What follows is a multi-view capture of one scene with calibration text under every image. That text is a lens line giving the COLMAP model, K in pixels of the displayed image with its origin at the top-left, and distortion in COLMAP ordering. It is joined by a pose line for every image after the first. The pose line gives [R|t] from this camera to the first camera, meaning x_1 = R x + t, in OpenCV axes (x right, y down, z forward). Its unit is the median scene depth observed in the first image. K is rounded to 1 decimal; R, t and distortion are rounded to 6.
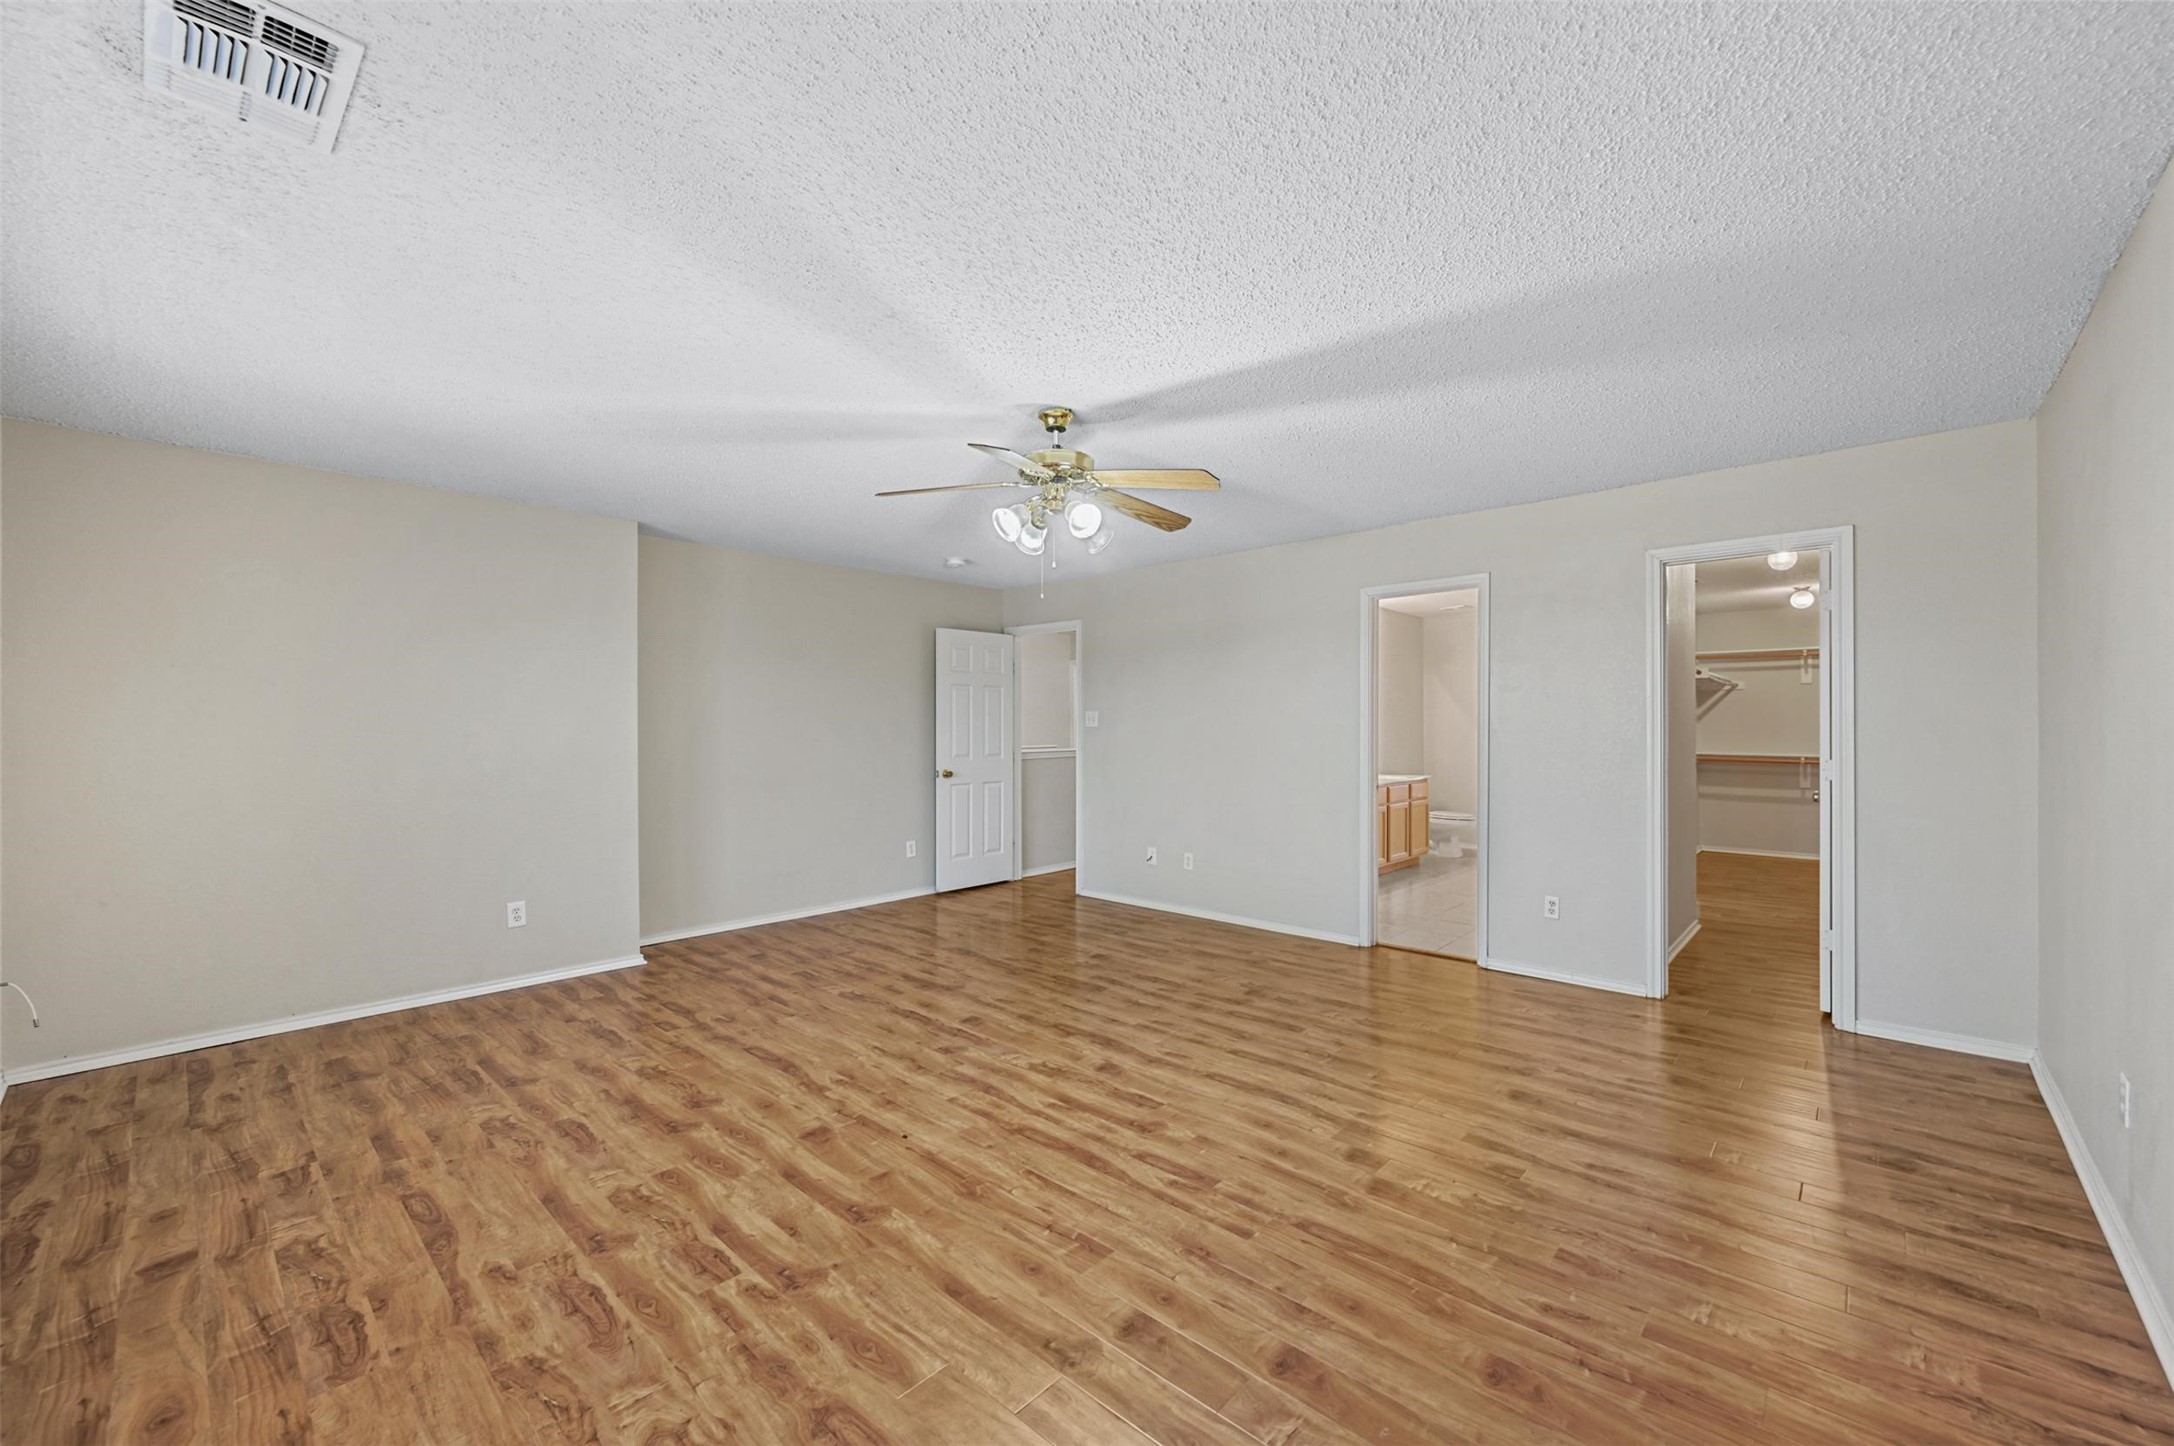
lens RADIAL K [[852.4, 0, 1087.4], [0, 852.4, 715.8], [0, 0, 1]] dist [-0.000294, -0.000314]
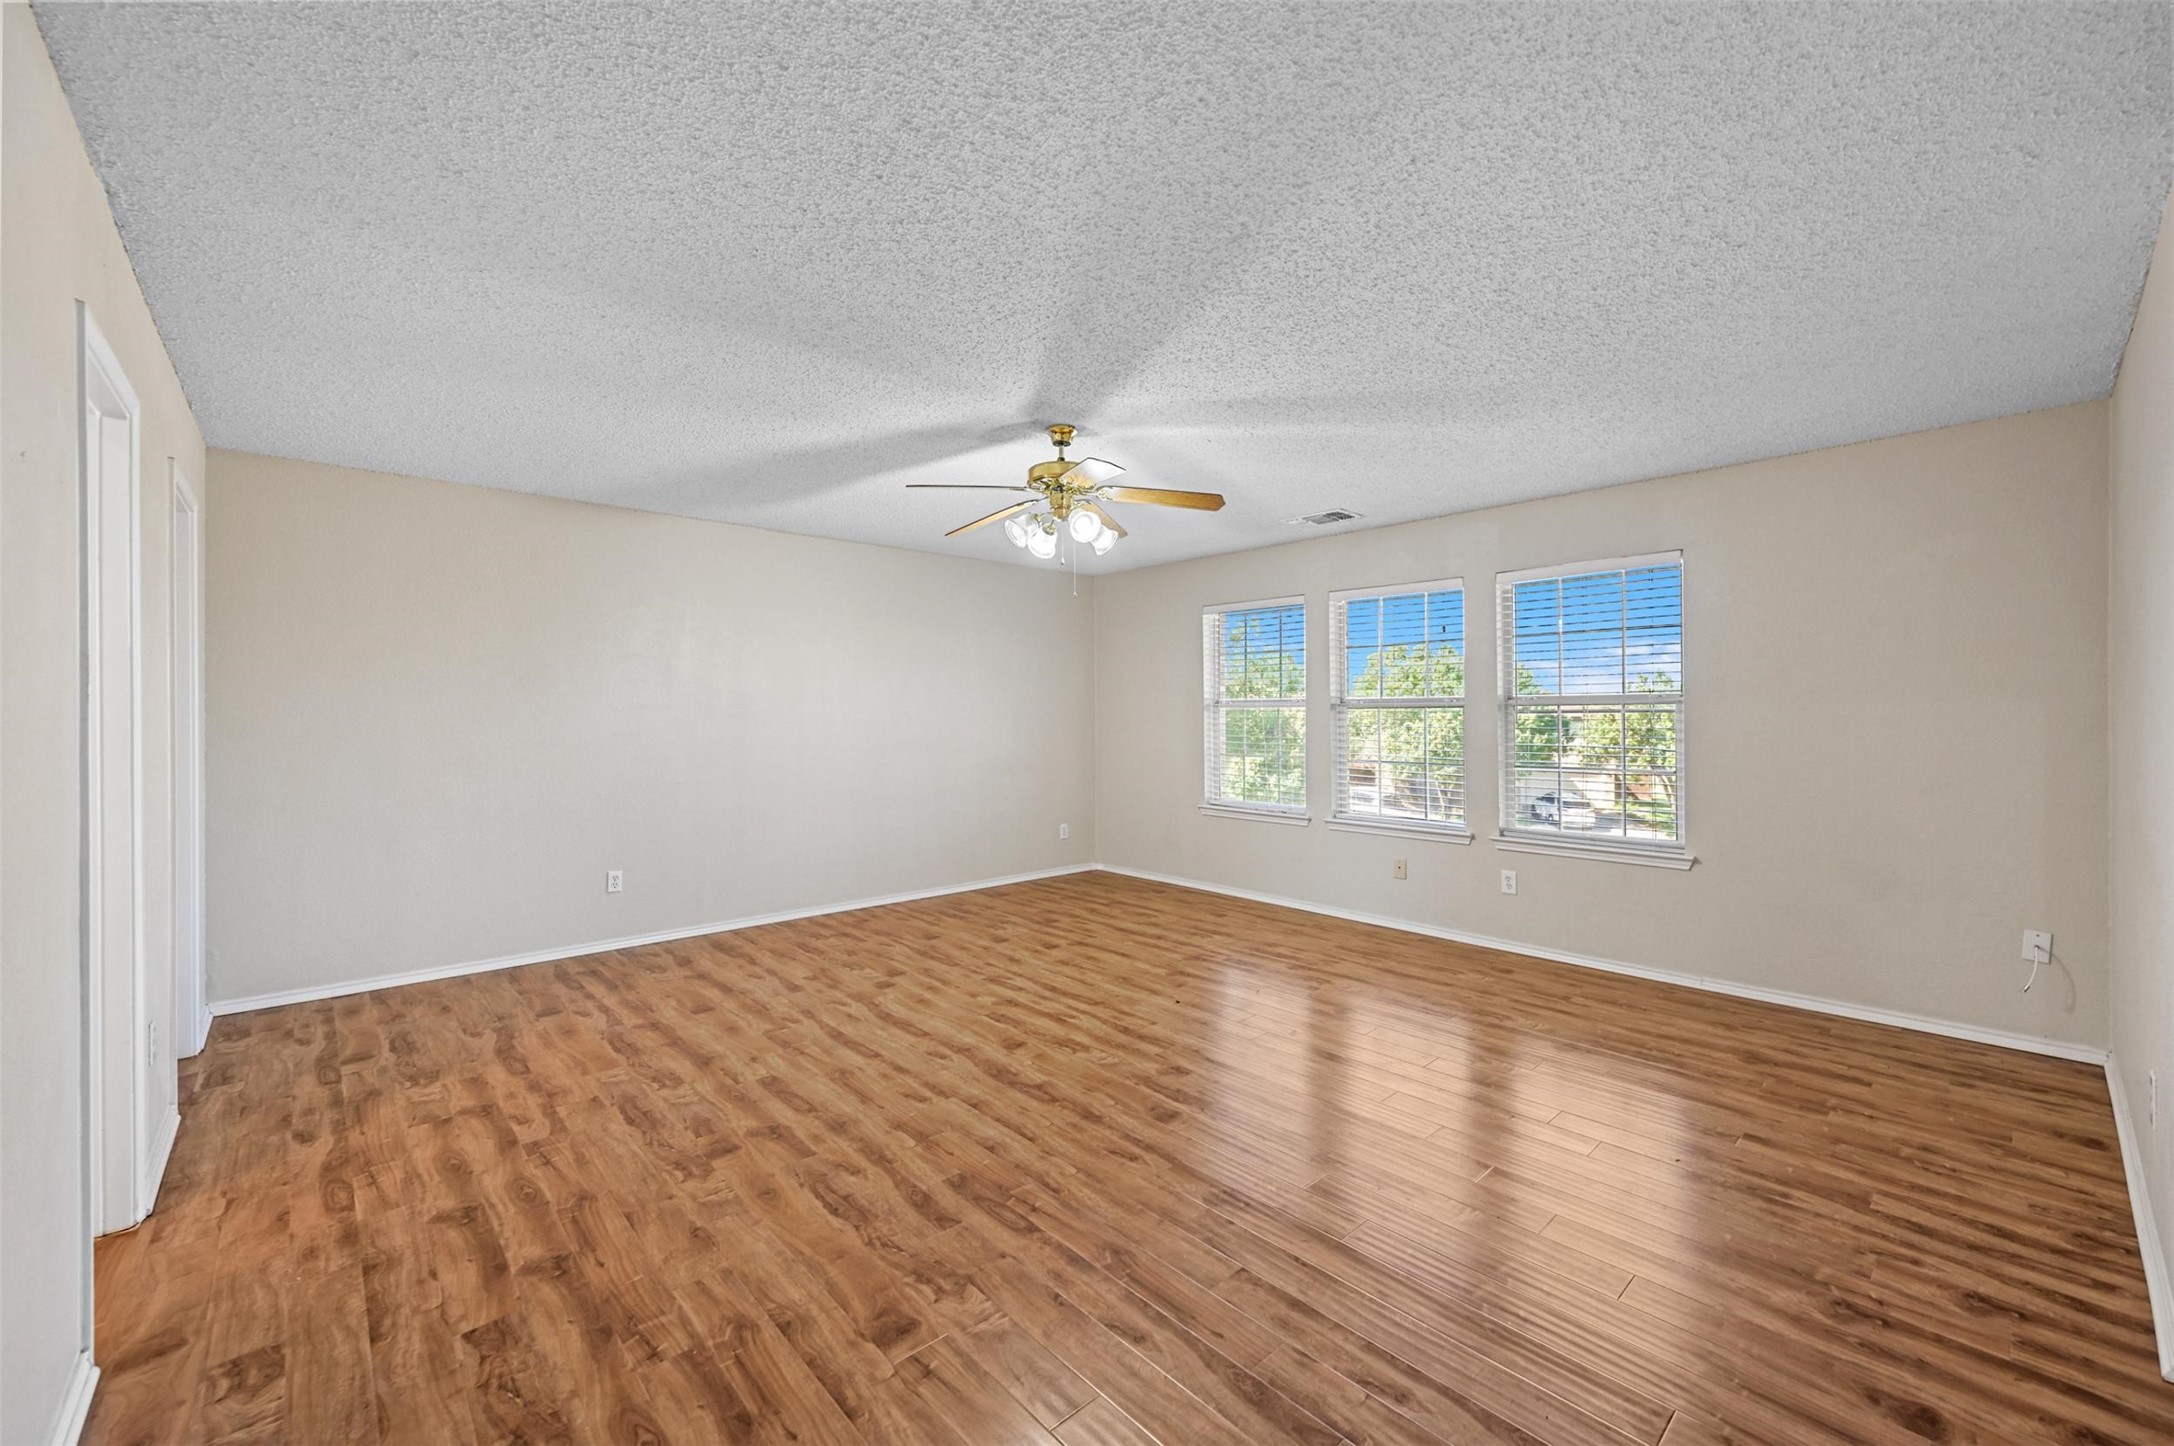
lens RADIAL K [[852.4, 0, 1087.5], [0, 852.4, 718.7], [0, 0, 1]] dist [-0.000294, -0.000314]
pose [[-0.996424, 0.006643, 0.084227, -0.159116], [0.005766, 0.999927, -0.010645, 0.029089], [-0.084292, -0.010122, -0.996390, 2.079959]]
